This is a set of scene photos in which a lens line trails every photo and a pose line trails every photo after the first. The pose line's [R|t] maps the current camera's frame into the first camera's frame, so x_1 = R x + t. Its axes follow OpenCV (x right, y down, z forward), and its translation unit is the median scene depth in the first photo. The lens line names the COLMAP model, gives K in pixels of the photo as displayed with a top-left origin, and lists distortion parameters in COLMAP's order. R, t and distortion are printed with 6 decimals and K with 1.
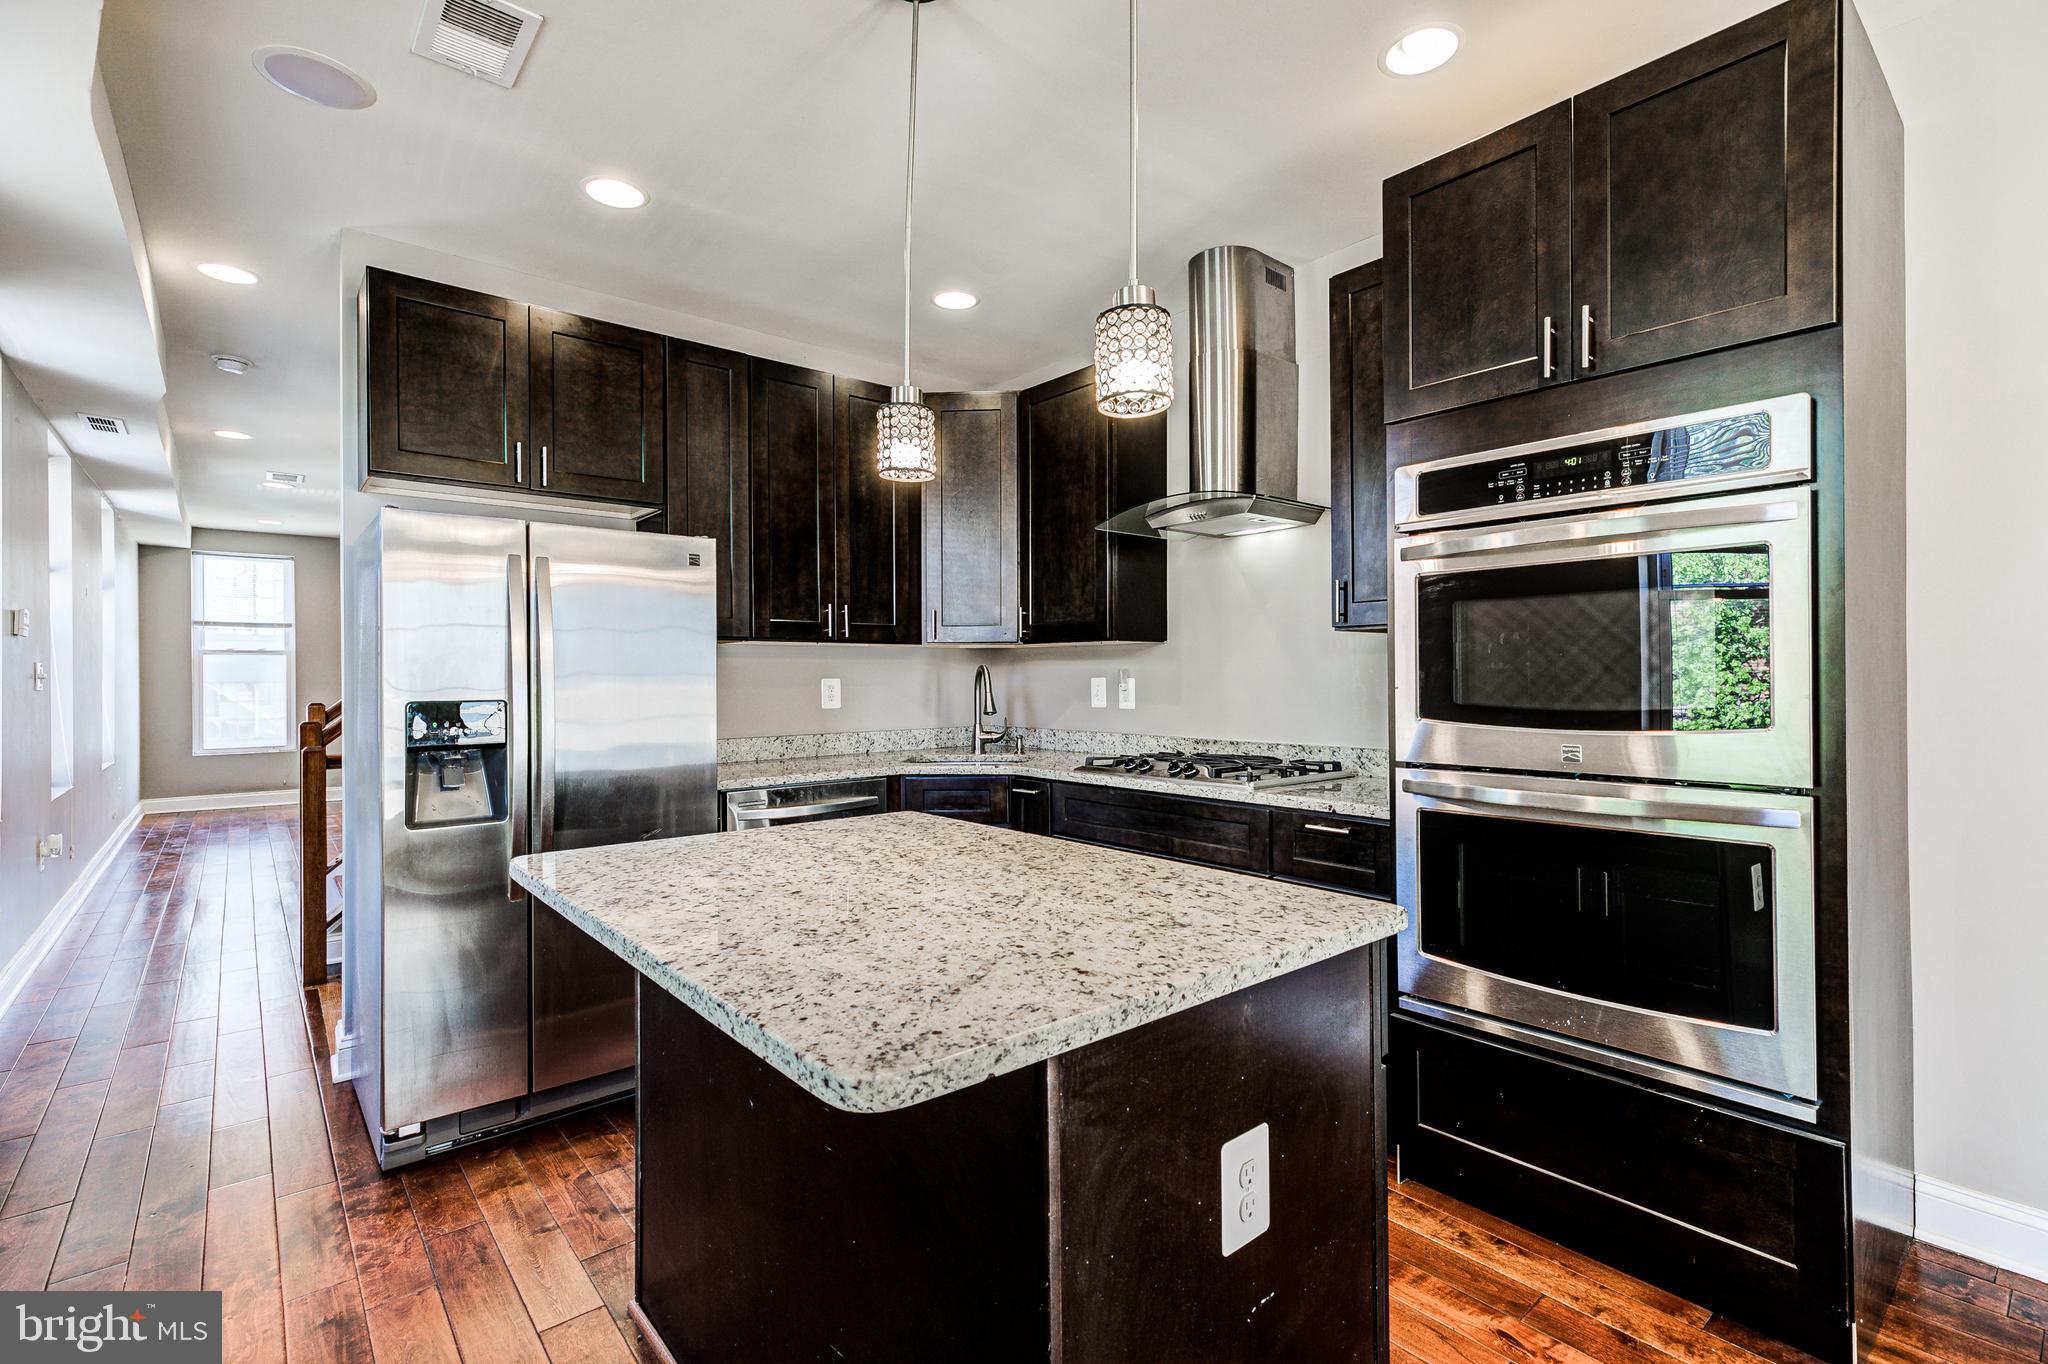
lens RADIAL K [[928.0, 0, 1028.6], [0, 928.0, 677.7], [0, 0, 1]] dist [0.009645, 0.000206]
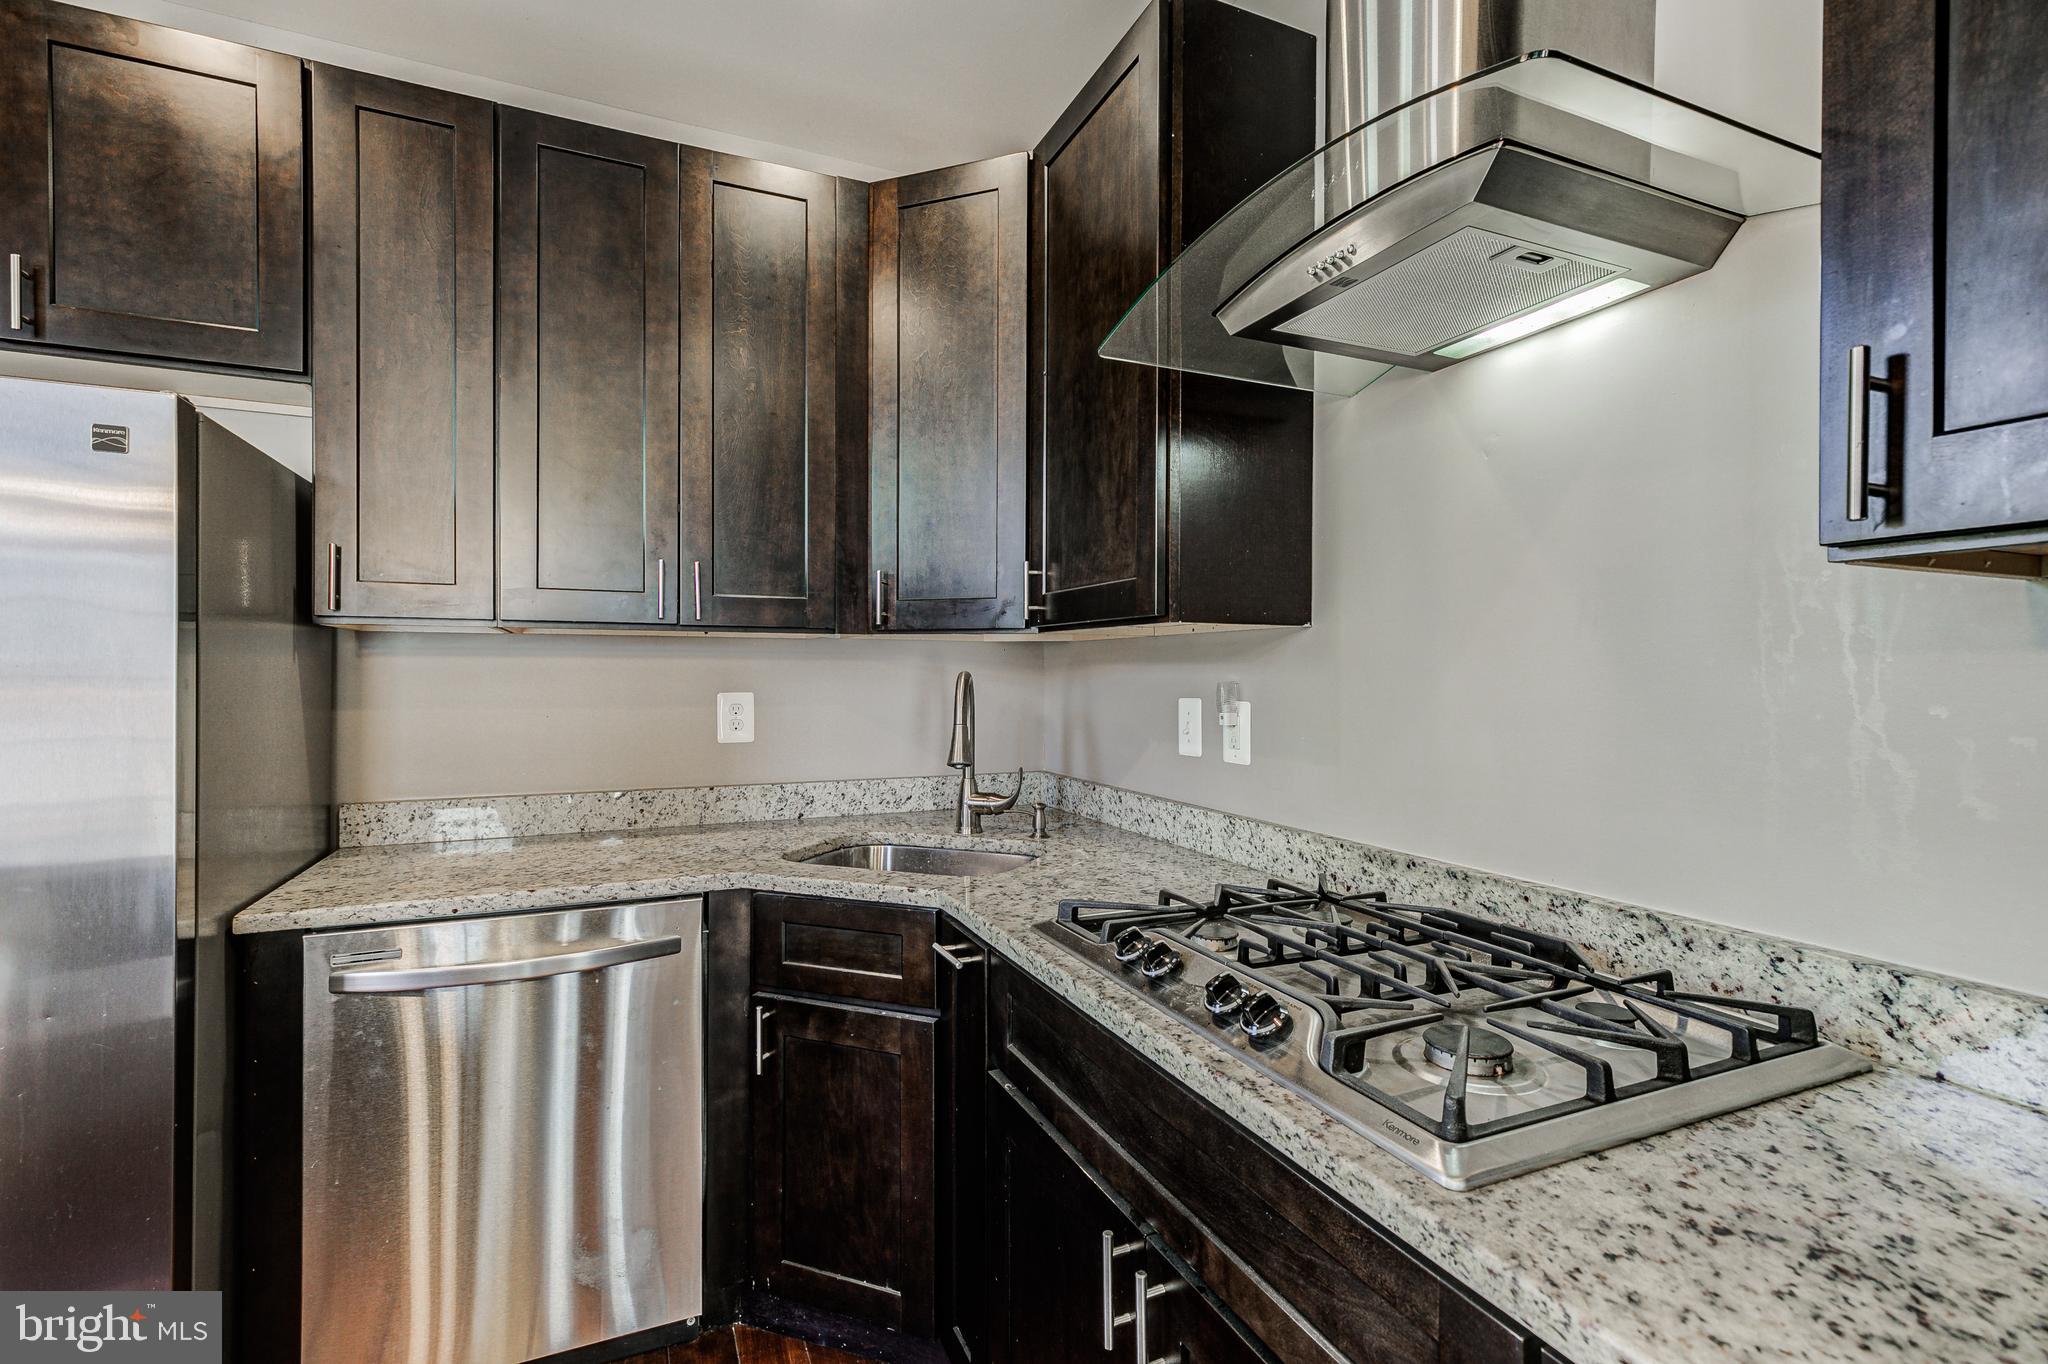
lens RADIAL K [[928.0, 0, 1029.0], [0, 928.0, 673.2], [0, 0, 1]] dist [0.009645, 0.000206]
pose [[0.960001, 0.008421, -0.279871, 0.171547], [-0.009027, 0.999959, -0.000875, -0.015978], [0.279852, 0.003367, 0.960037, 0.622836]]
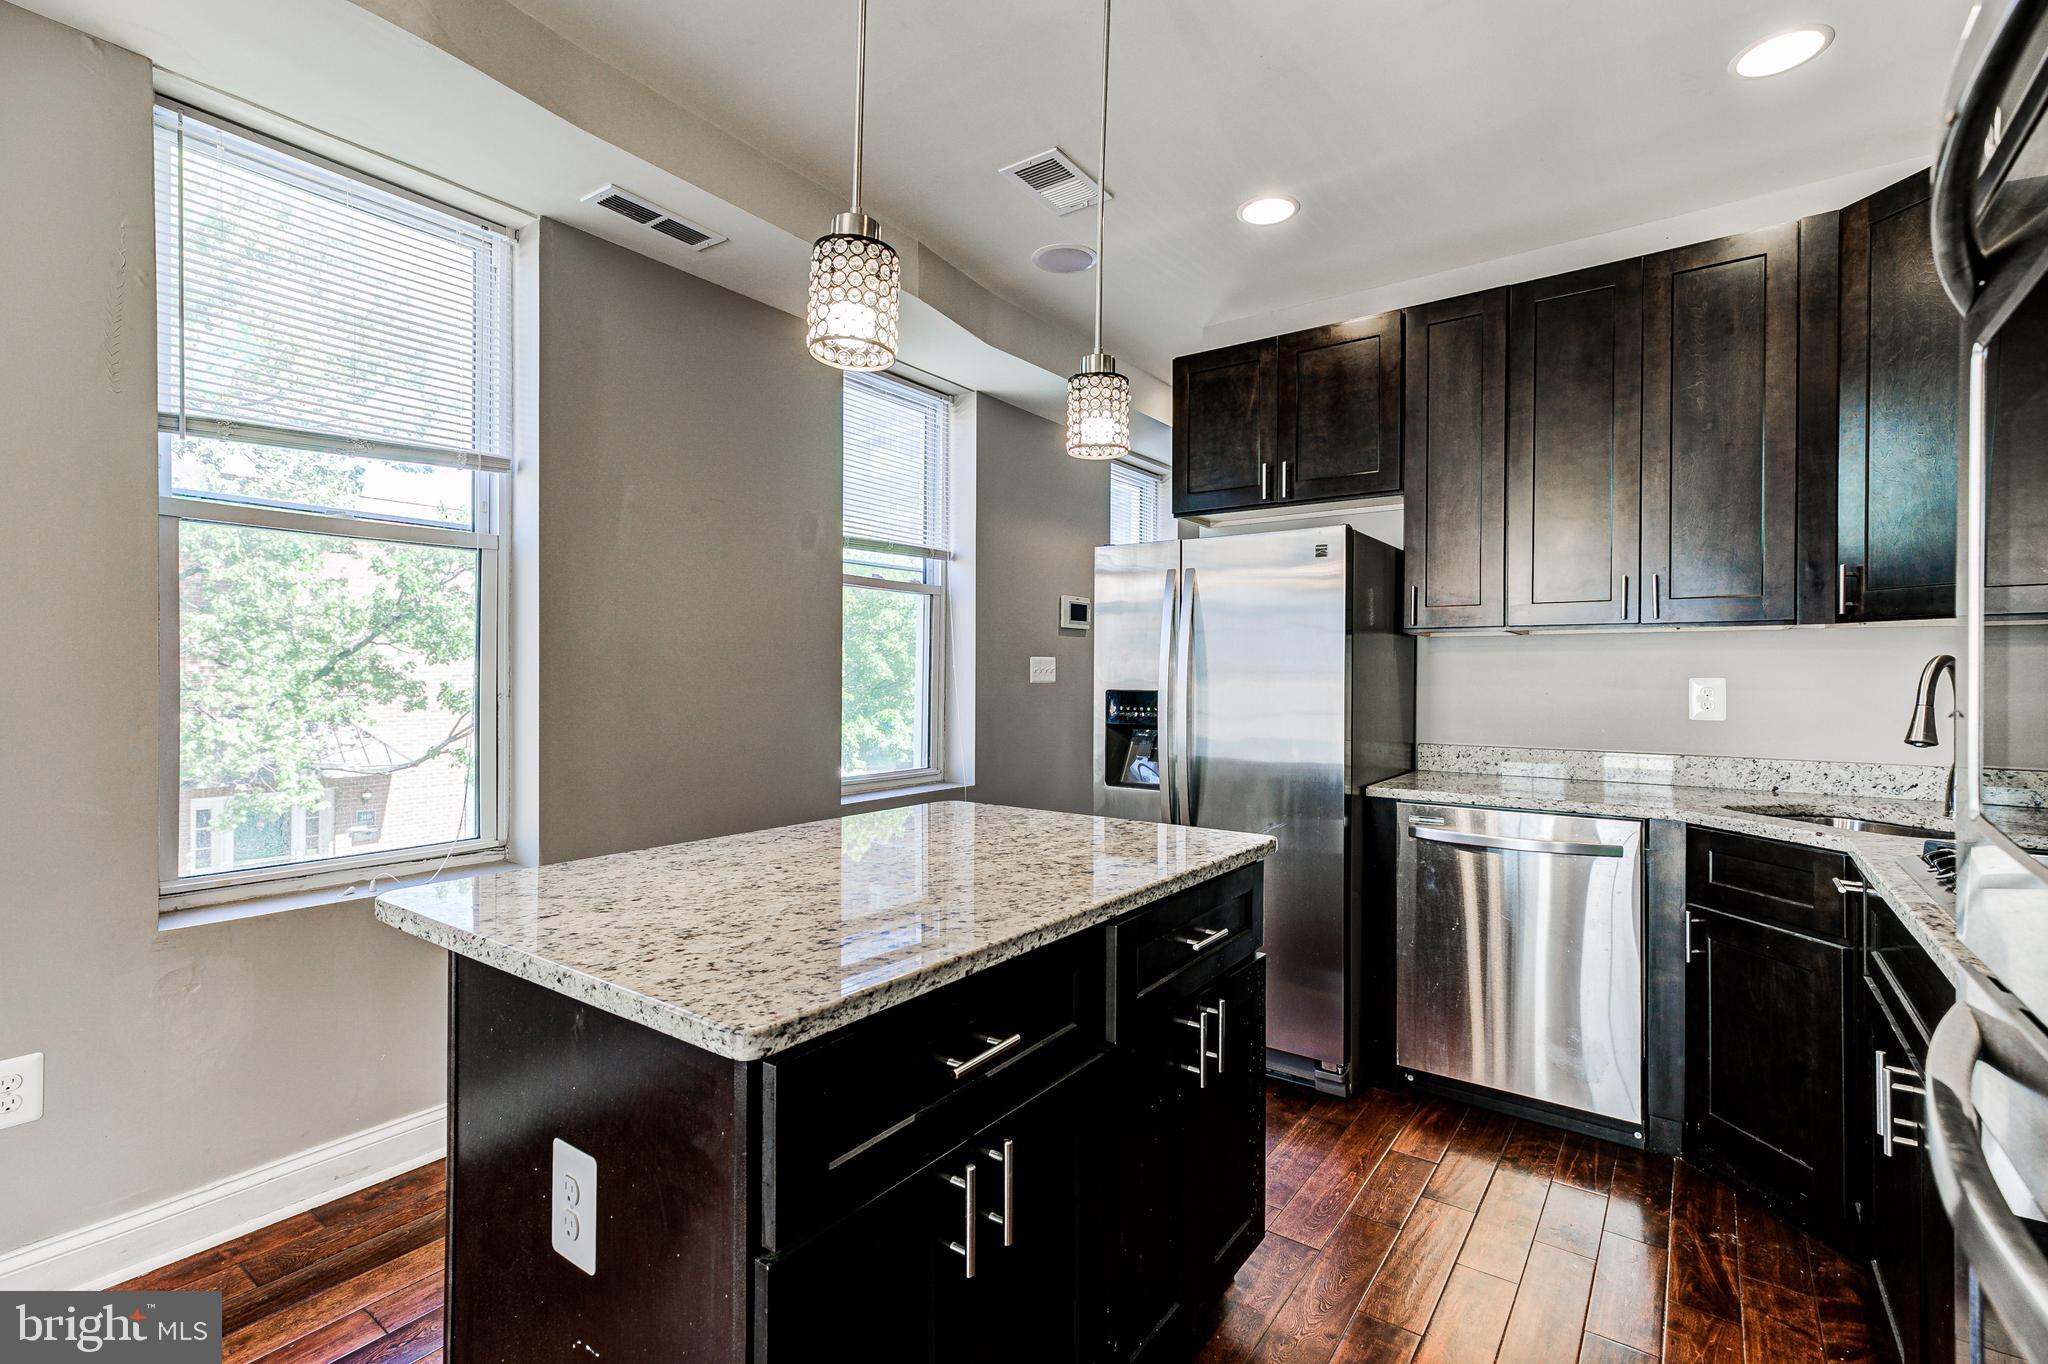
lens RADIAL K [[928.0, 0, 1033.0], [0, 928.0, 679.7], [0, 0, 1]] dist [0.009645, 0.000206]
pose [[0.239321, 0.014727, -0.970829, 0.452772], [-0.006856, 0.999886, 0.013478, -0.004401], [0.970916, 0.003430, 0.239394, 0.432510]]
